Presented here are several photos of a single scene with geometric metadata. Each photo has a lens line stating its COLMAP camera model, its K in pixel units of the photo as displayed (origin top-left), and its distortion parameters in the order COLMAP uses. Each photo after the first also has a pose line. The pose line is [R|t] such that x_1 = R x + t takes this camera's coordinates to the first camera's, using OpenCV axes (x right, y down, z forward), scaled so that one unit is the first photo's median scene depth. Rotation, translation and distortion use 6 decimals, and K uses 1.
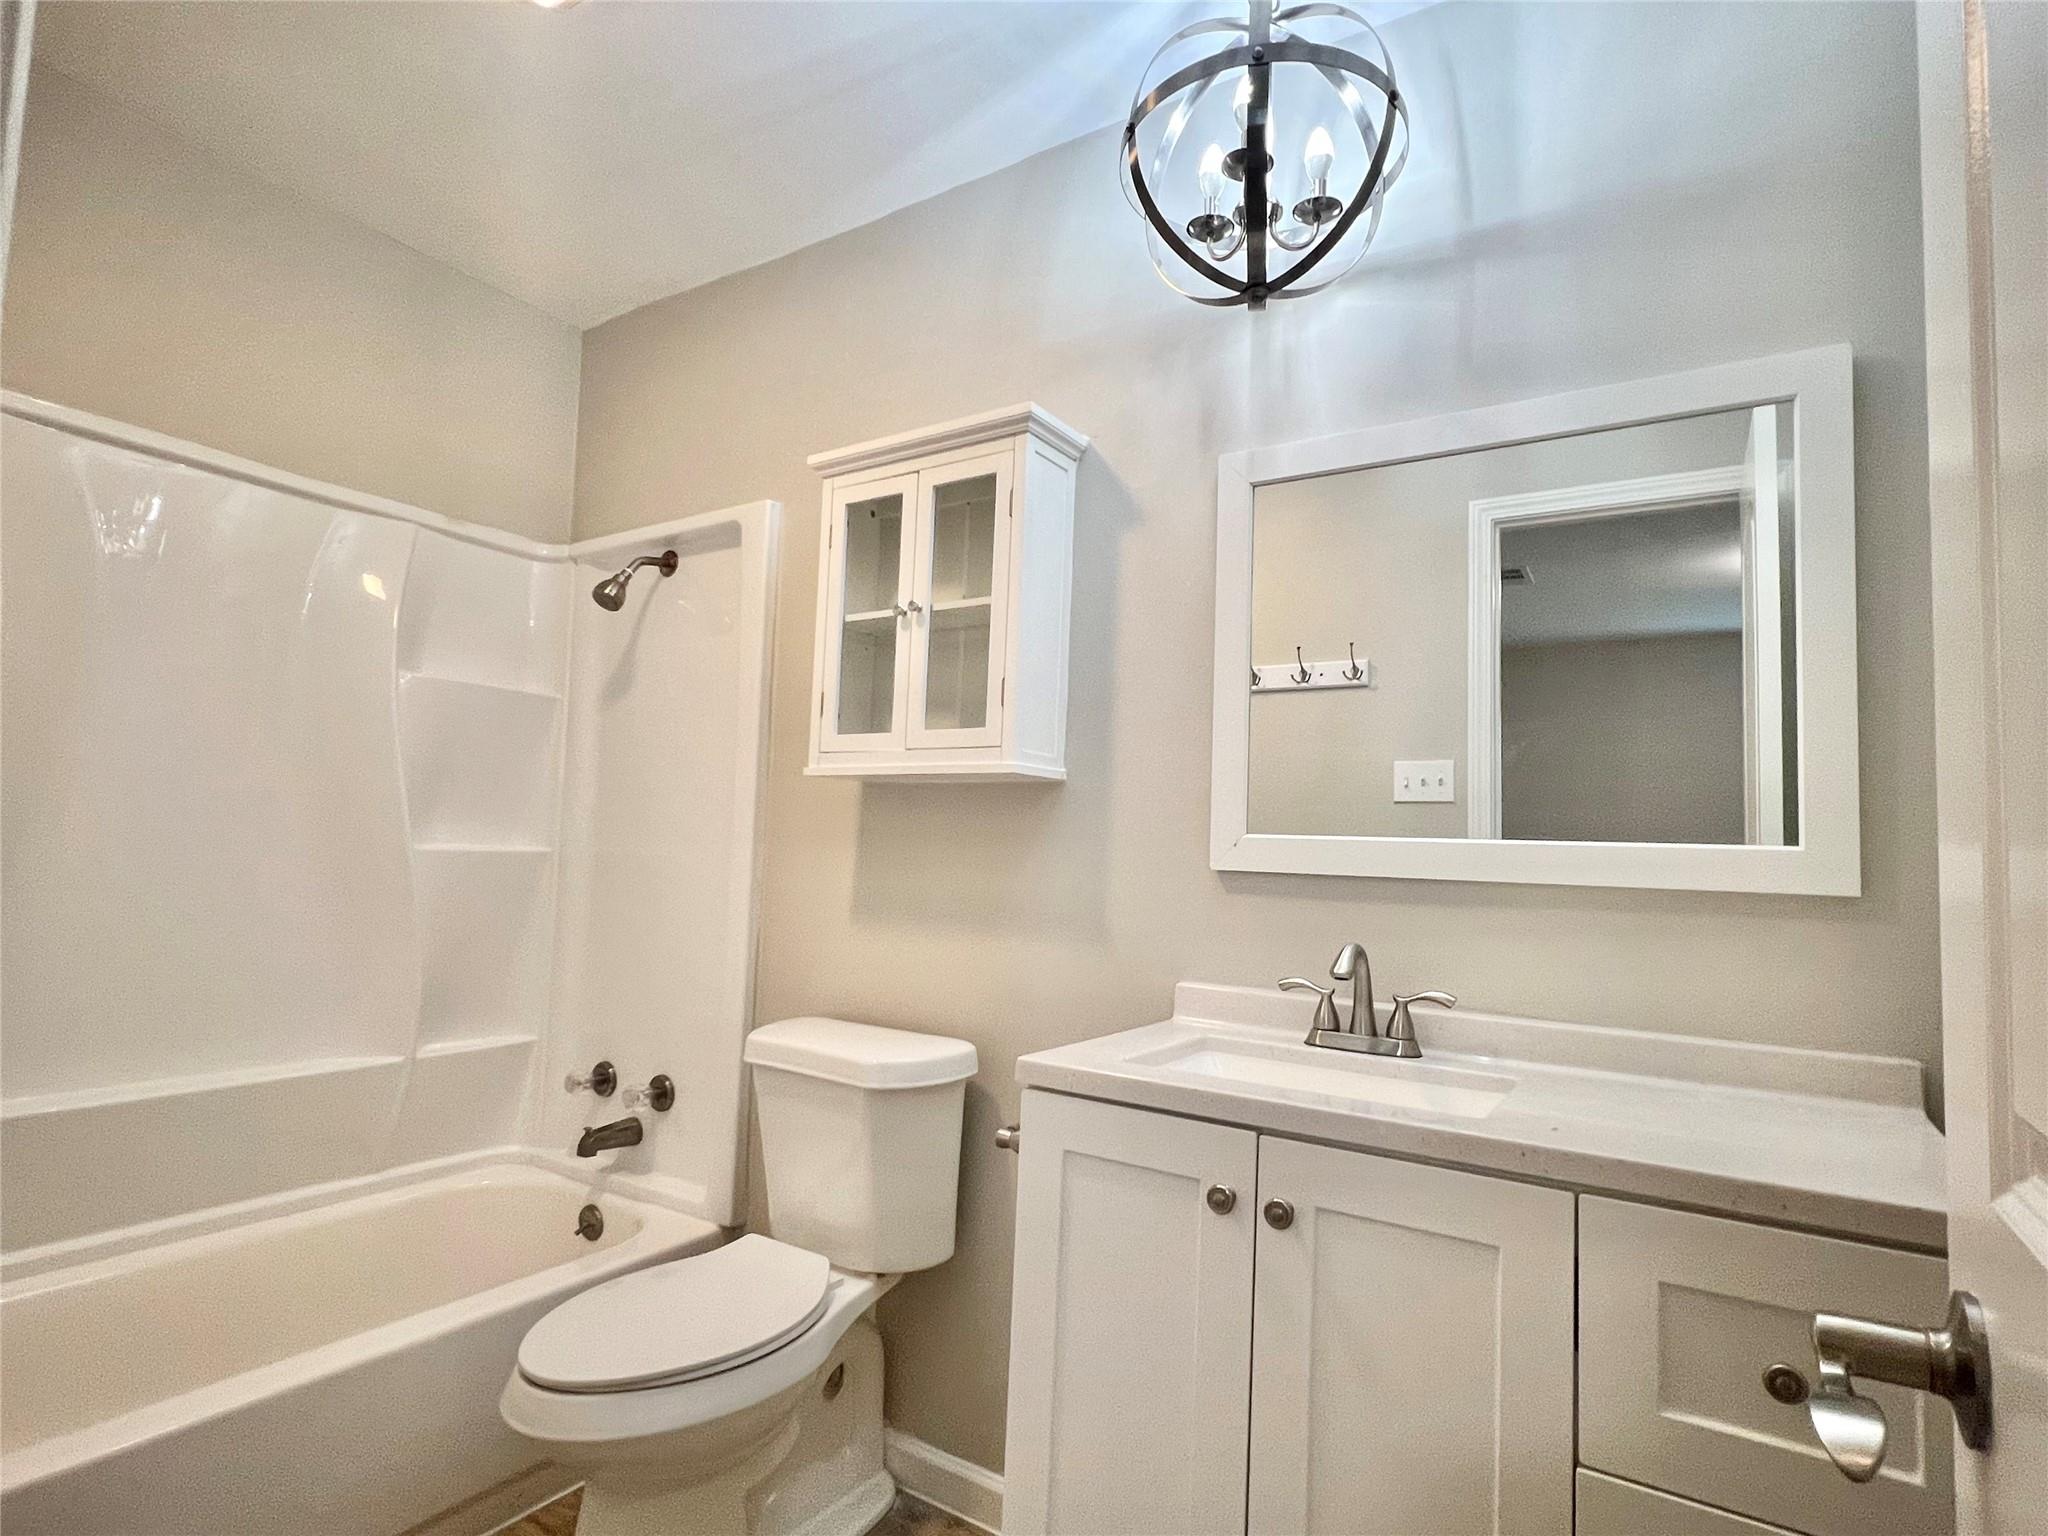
lens RADIAL K [[1069.8, 0, 1017.5], [0, 1069.8, 780.4], [0, 0, 1]] dist [-0.002647, -0.000879]
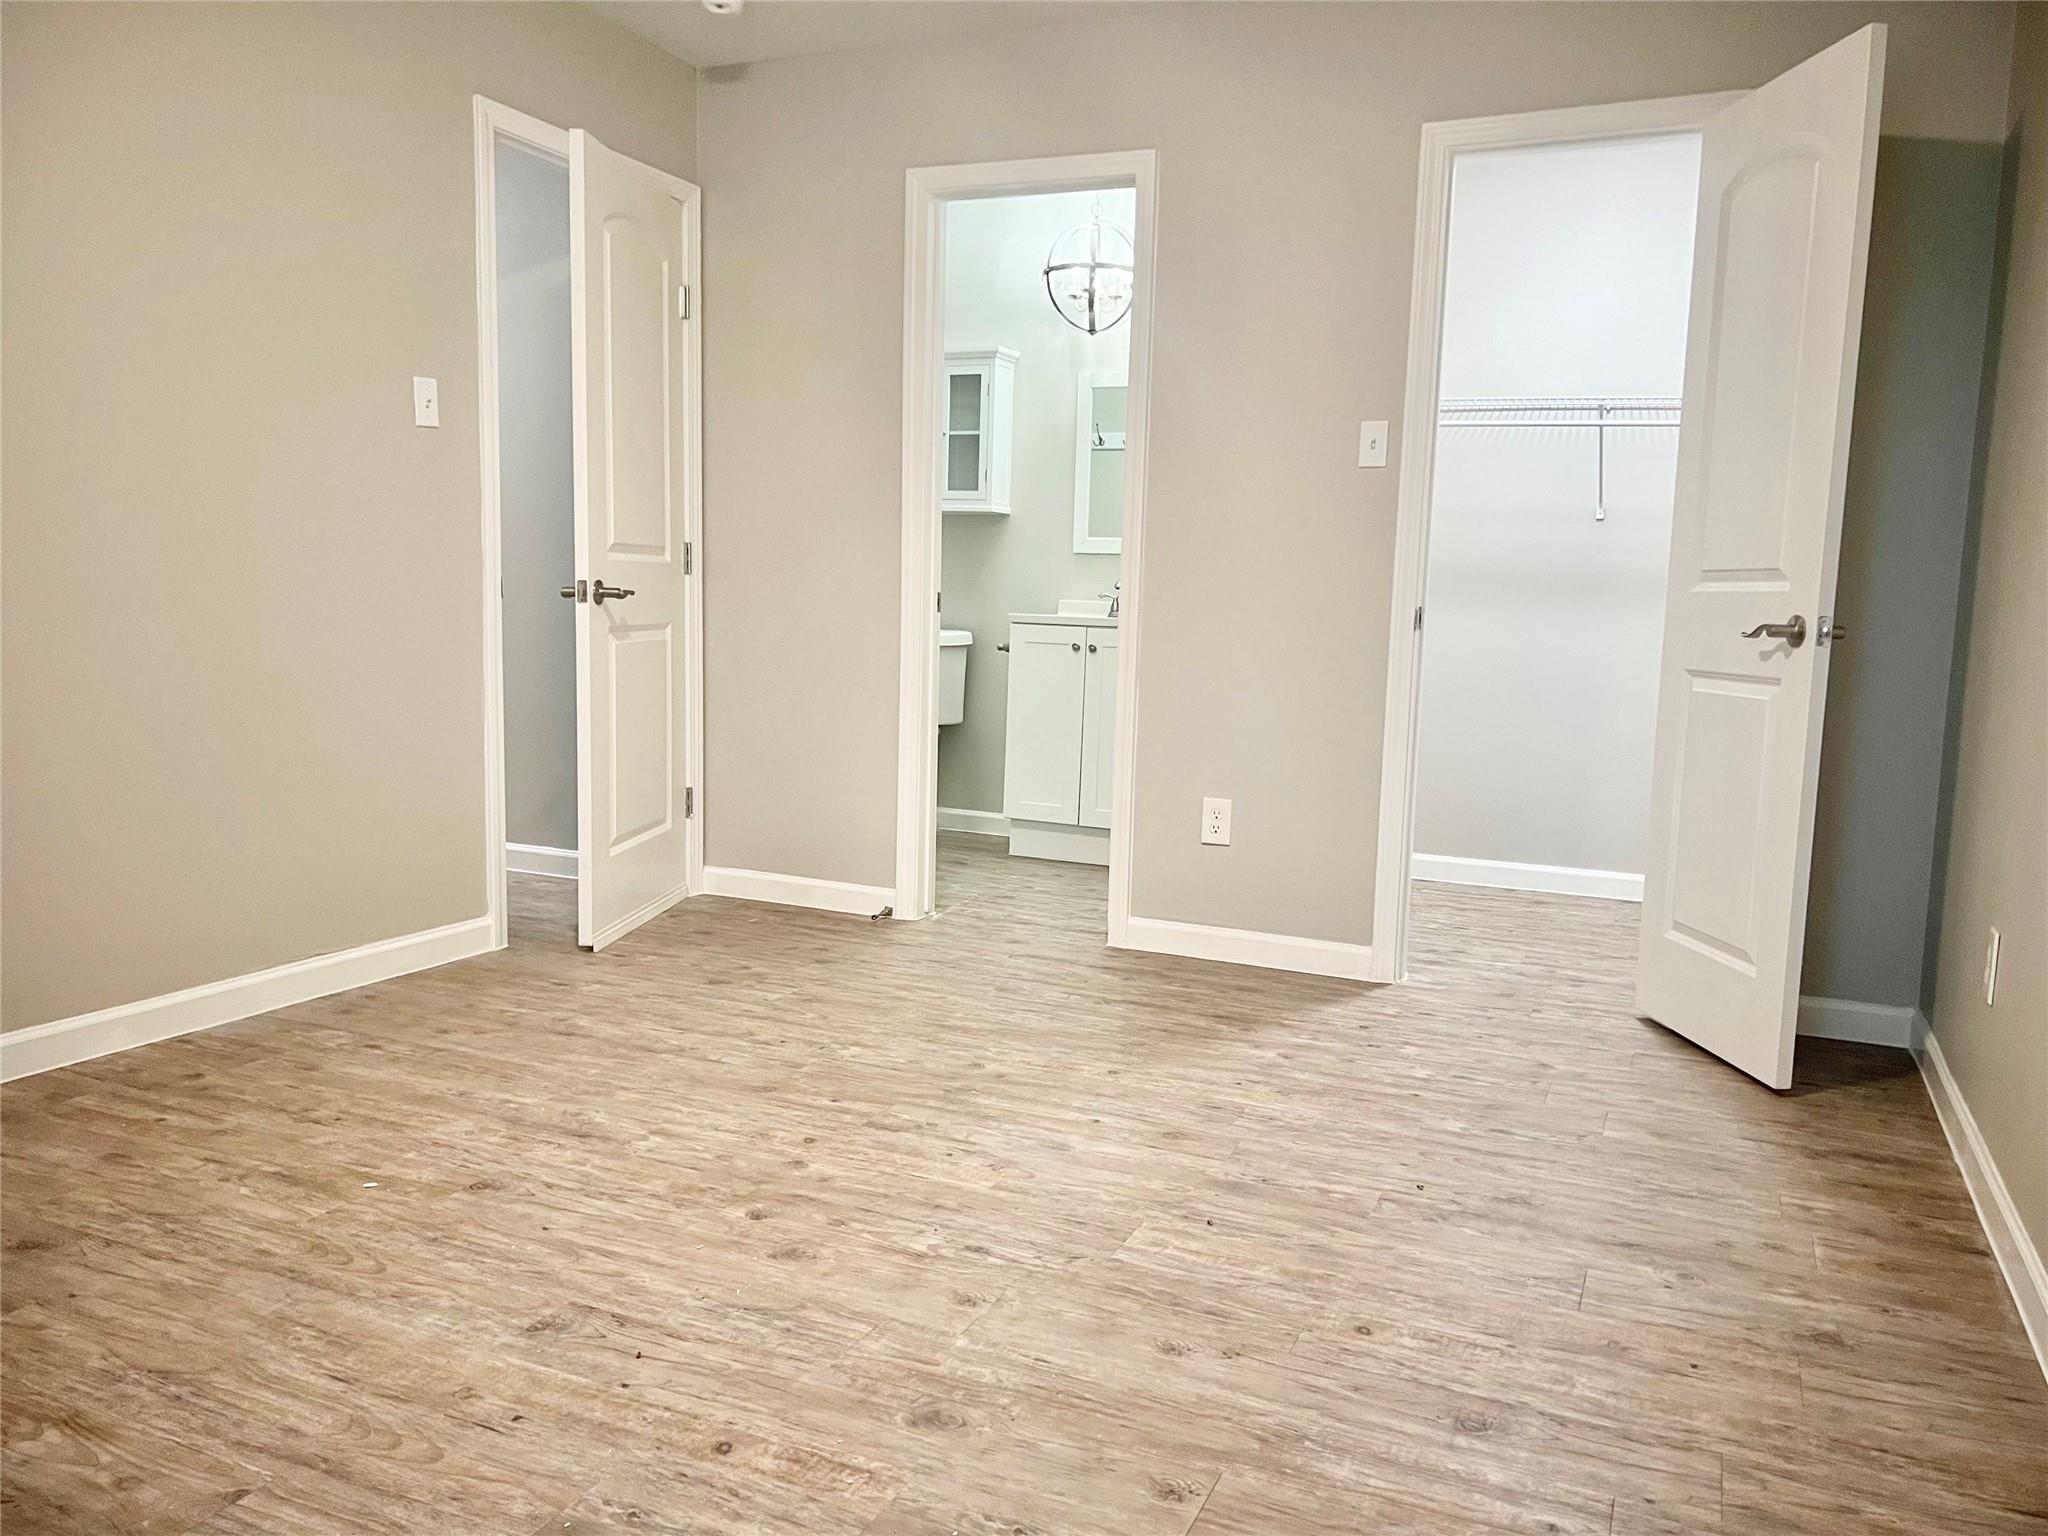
lens RADIAL K [[1523.2, 0, 1048.1], [0, 1523.2, 767.8], [0, 0, 1]] dist [0.060401, -0.061855]
pose [[0.986489, -0.025424, 0.161844, -0.379783], [-0.005783, 0.981865, 0.189491, -0.075177], [-0.163726, -0.187866, 0.968452, -2.065180]]
